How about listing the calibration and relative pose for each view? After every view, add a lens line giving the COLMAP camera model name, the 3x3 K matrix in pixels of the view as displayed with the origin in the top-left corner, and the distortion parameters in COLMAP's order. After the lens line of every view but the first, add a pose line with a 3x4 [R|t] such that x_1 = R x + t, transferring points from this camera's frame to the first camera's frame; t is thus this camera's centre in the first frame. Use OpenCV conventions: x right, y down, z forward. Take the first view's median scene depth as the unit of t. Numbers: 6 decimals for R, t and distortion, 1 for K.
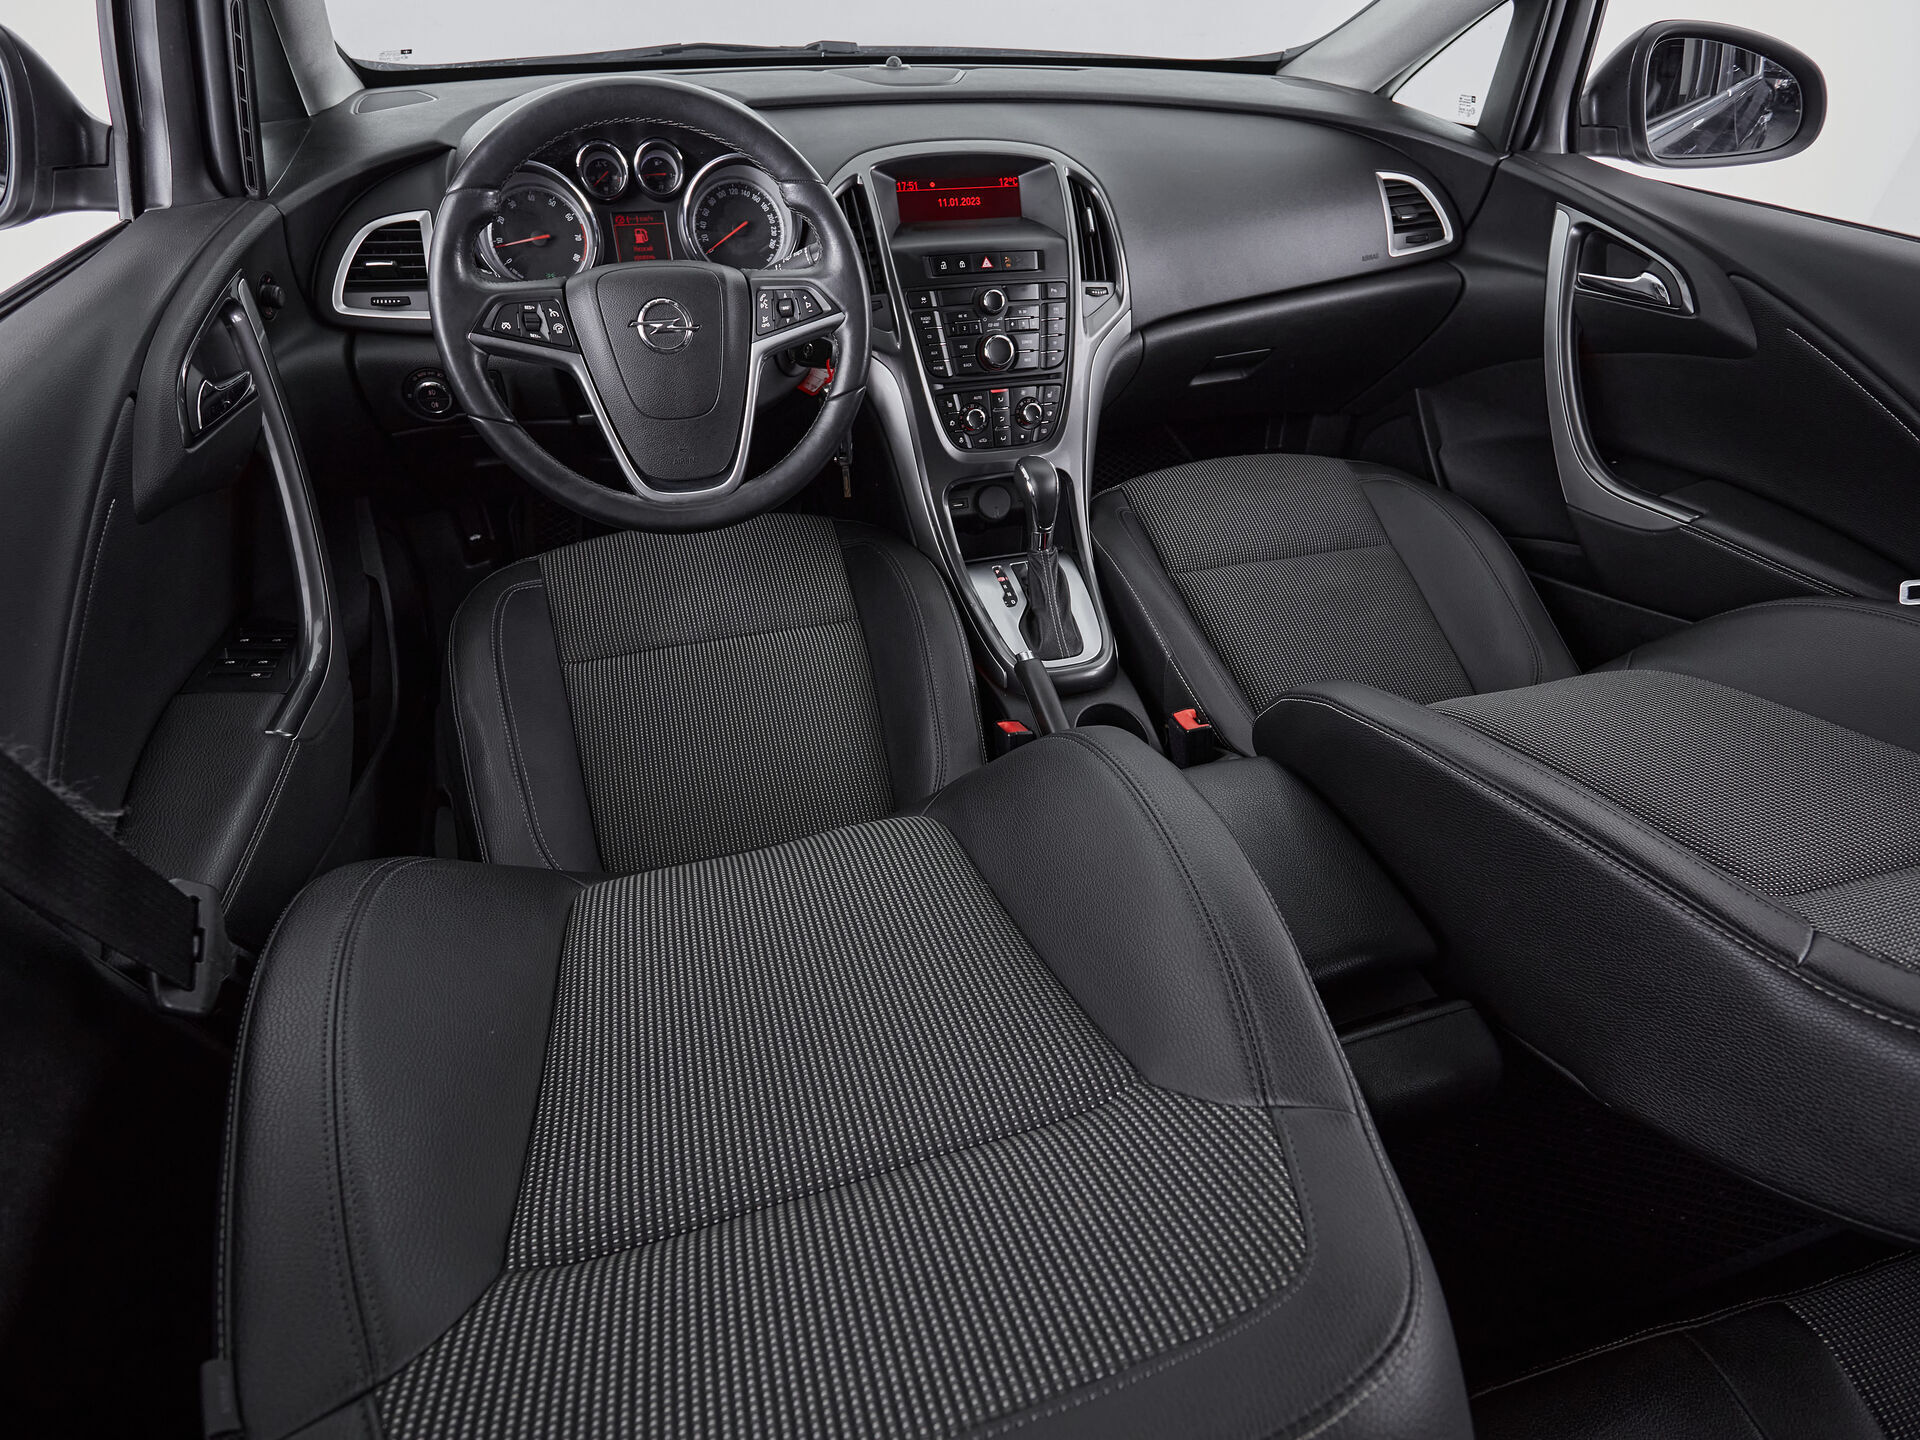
lens RADIAL K [[1015.5, 0, 960.0], [0, 1015.5, 720.0], [0, 0, 1]] dist [-0.002794, -0.000551]
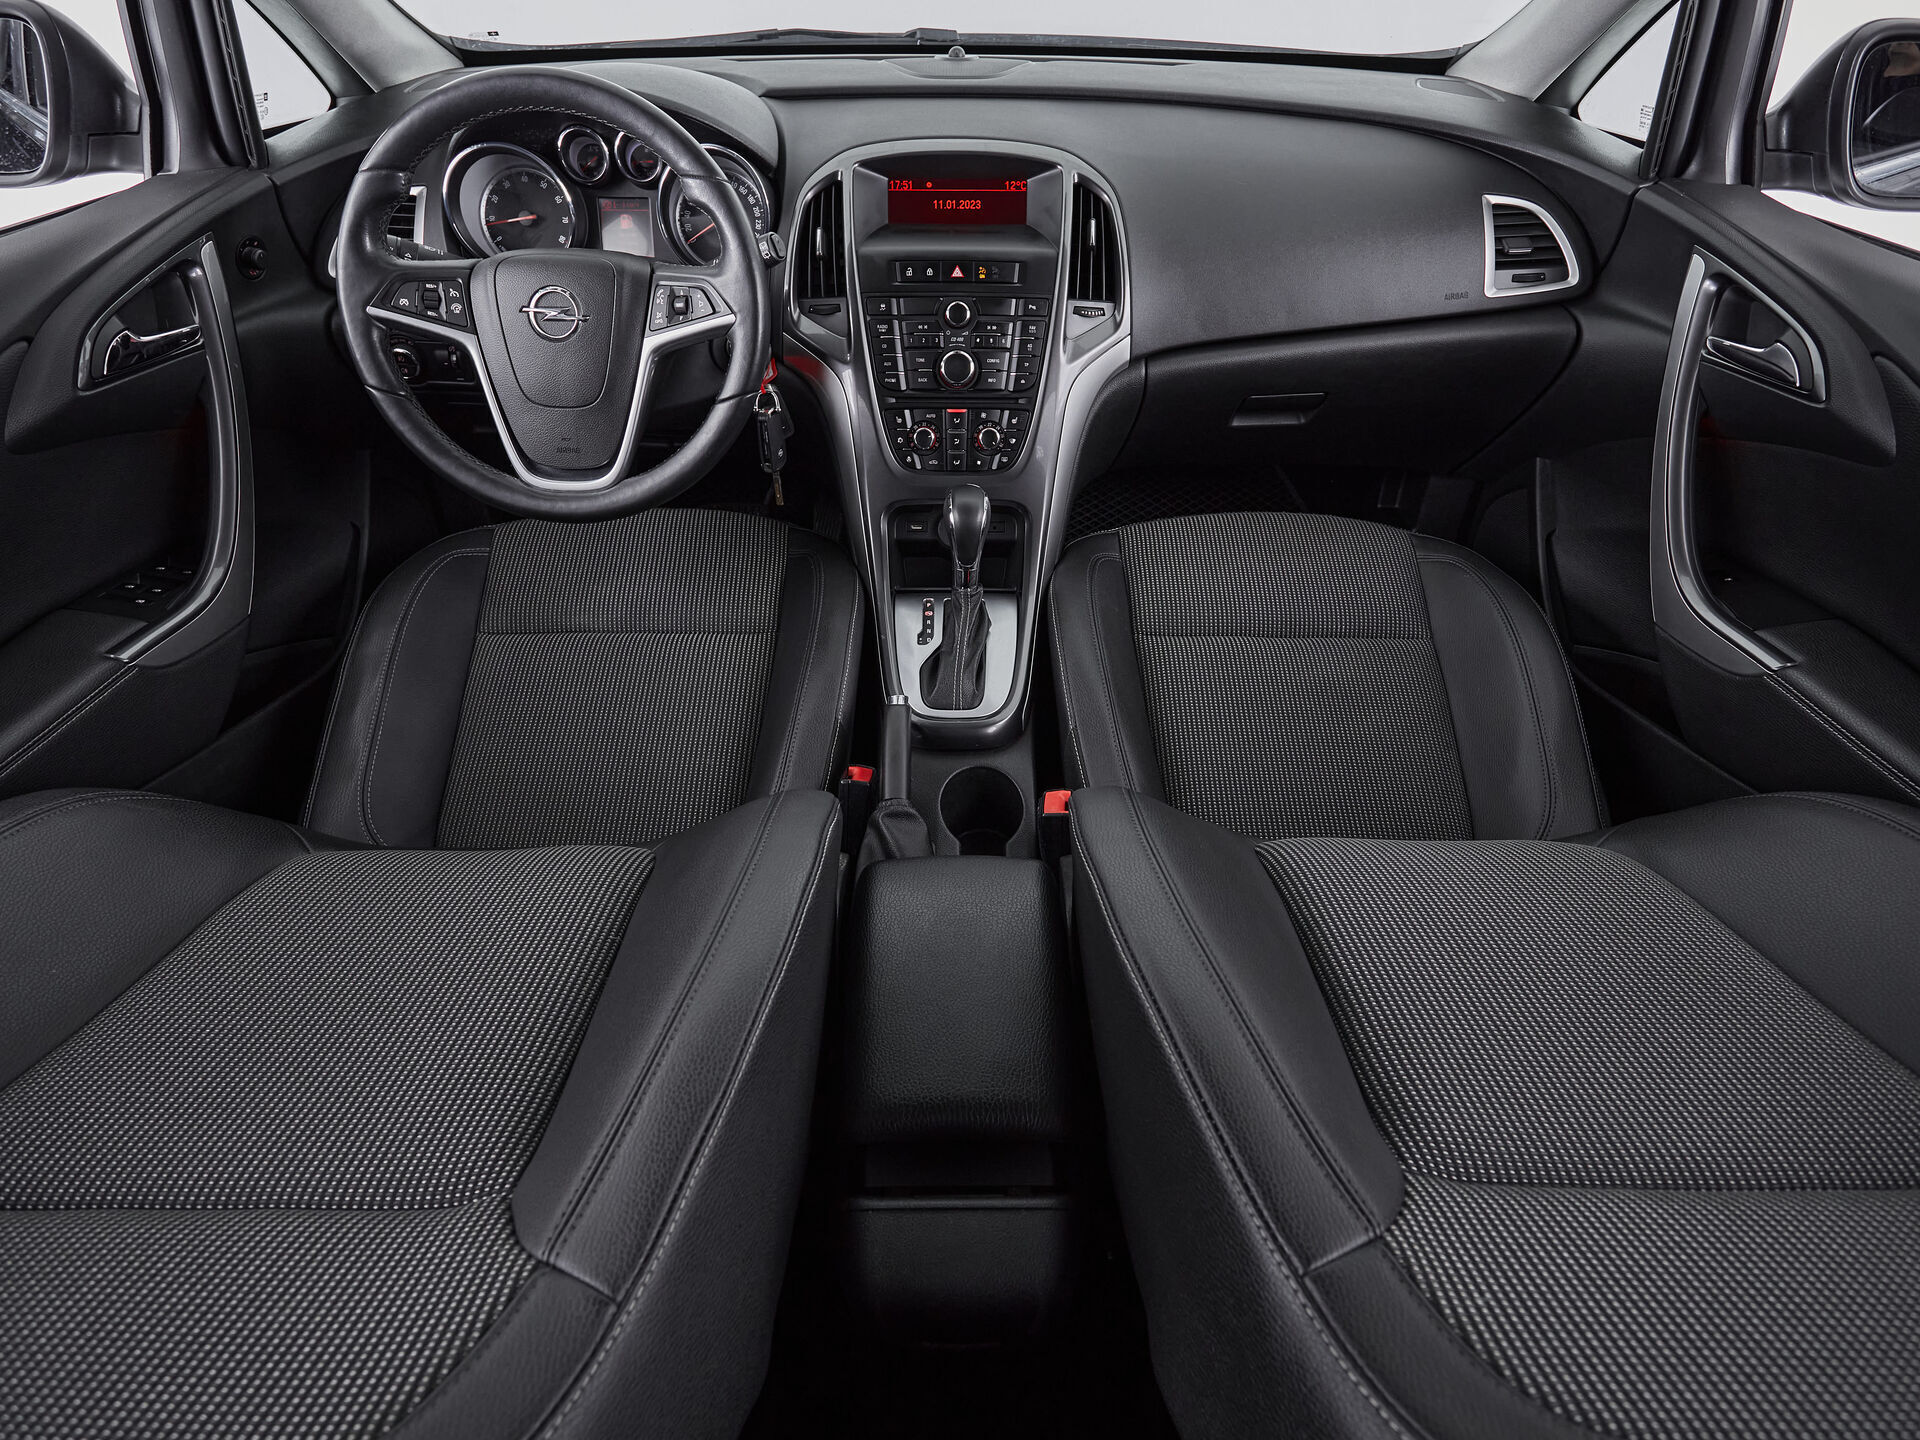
lens RADIAL K [[1069.5, 0, 960.0], [0, 1069.5, 720.0], [0, 0, 1]] dist [-0.001586, 0.000133]
pose [[0.956200, 0.168788, -0.239148, 0.325014], [-0.171508, 0.985136, 0.009545, -0.059199], [0.237205, 0.031889, 0.970936, 0.070959]]
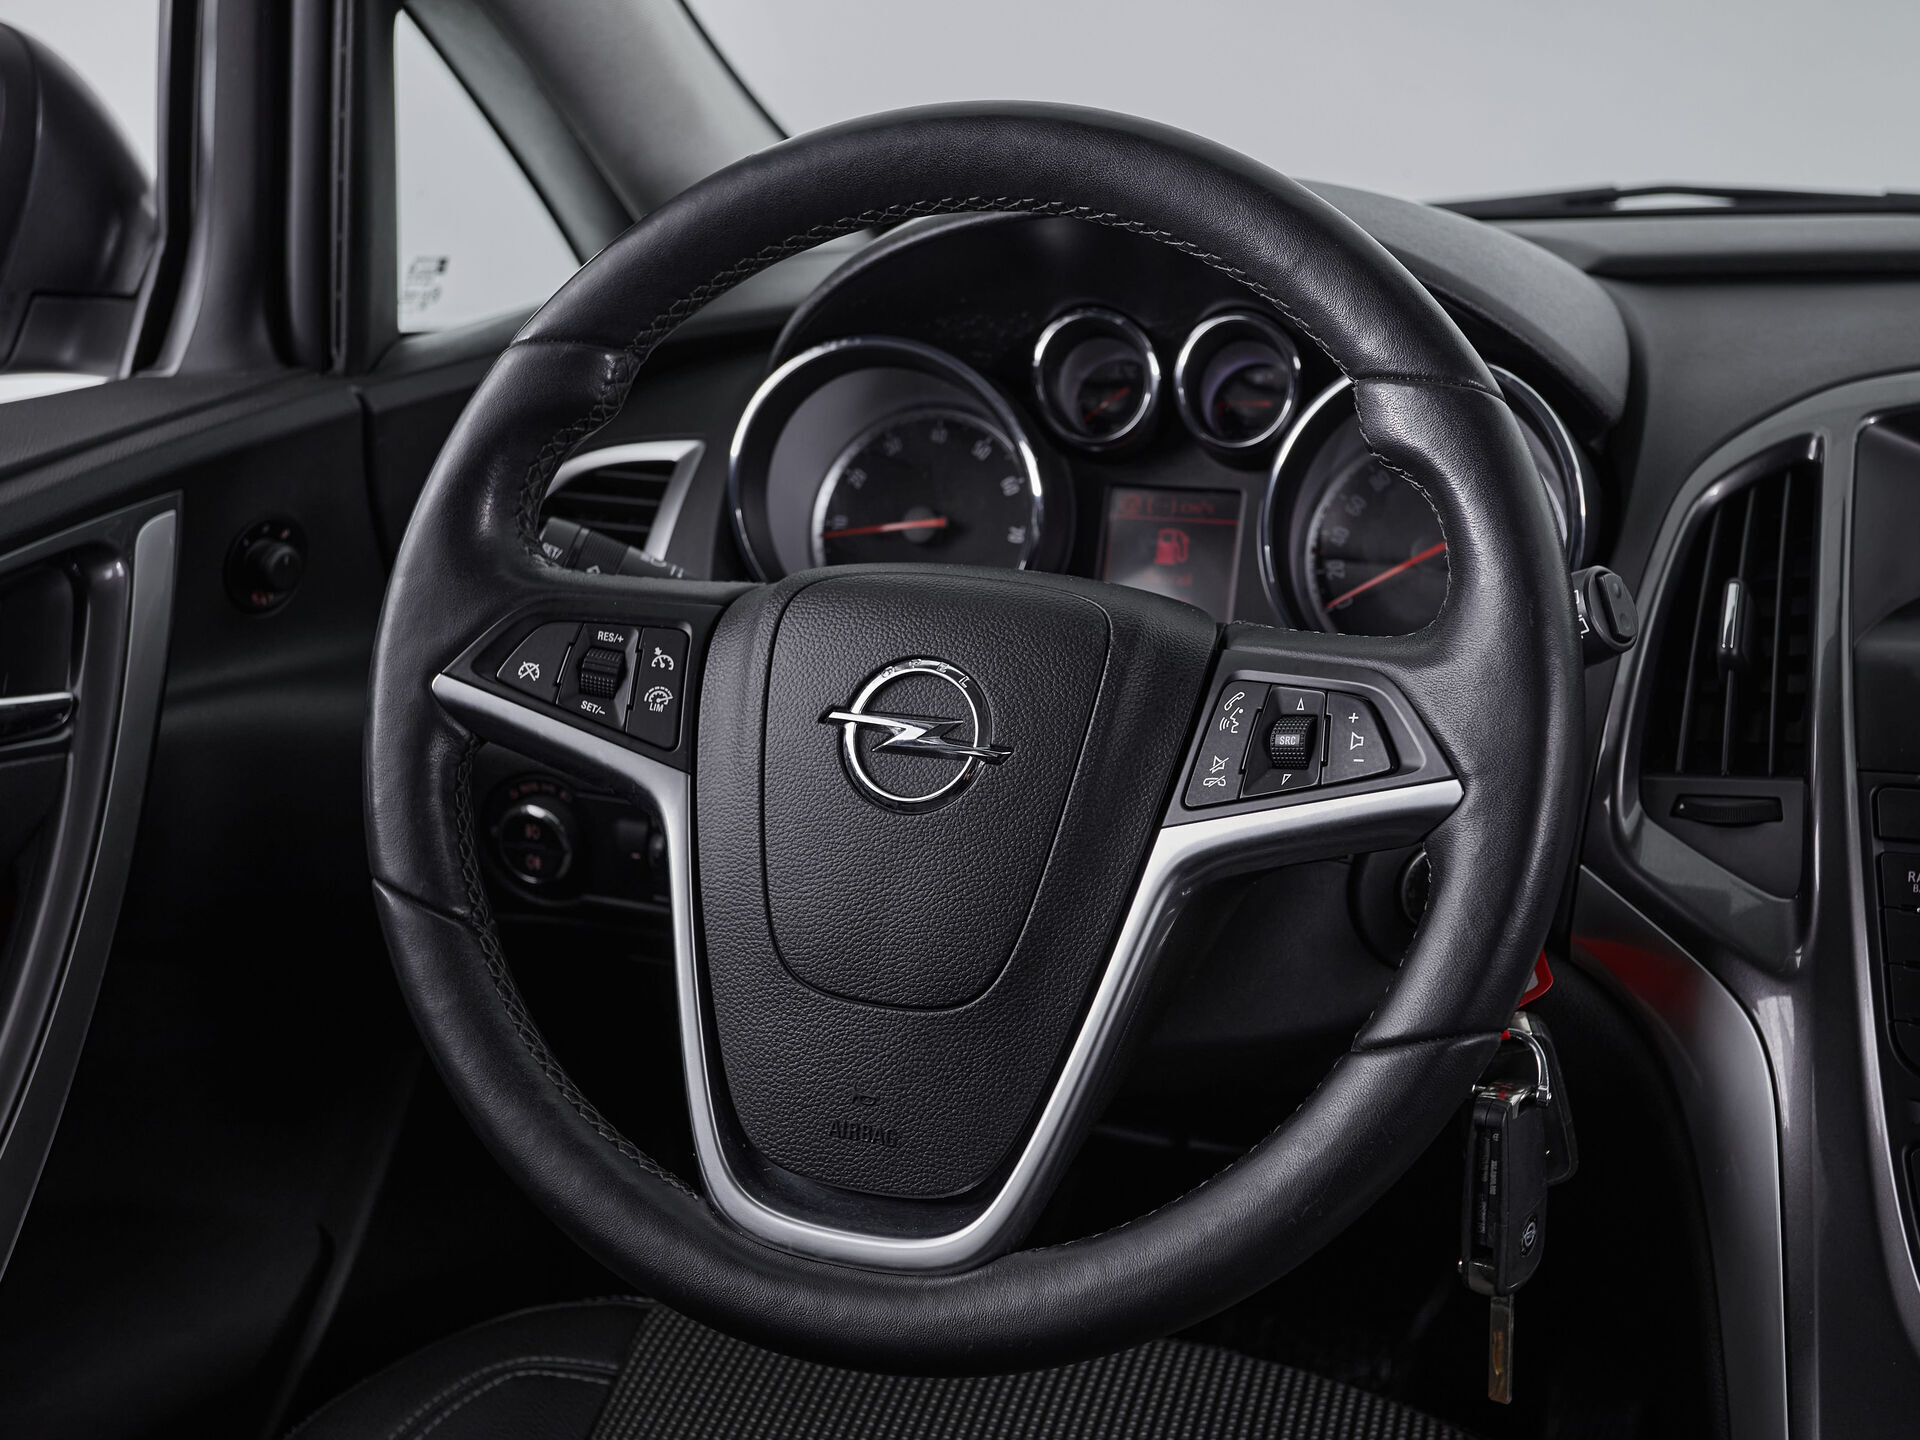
lens RADIAL K [[2367.6, 0, 924.8], [0, 2367.6, 722.1], [0, 0, 1]] dist [0.019284, 0.032723]
pose [[0.776891, 0.123271, -0.617450, 0.150277], [-0.372297, 0.880788, -0.292587, -0.133425], [0.507776, 0.457182, 0.730170, 0.347689]]
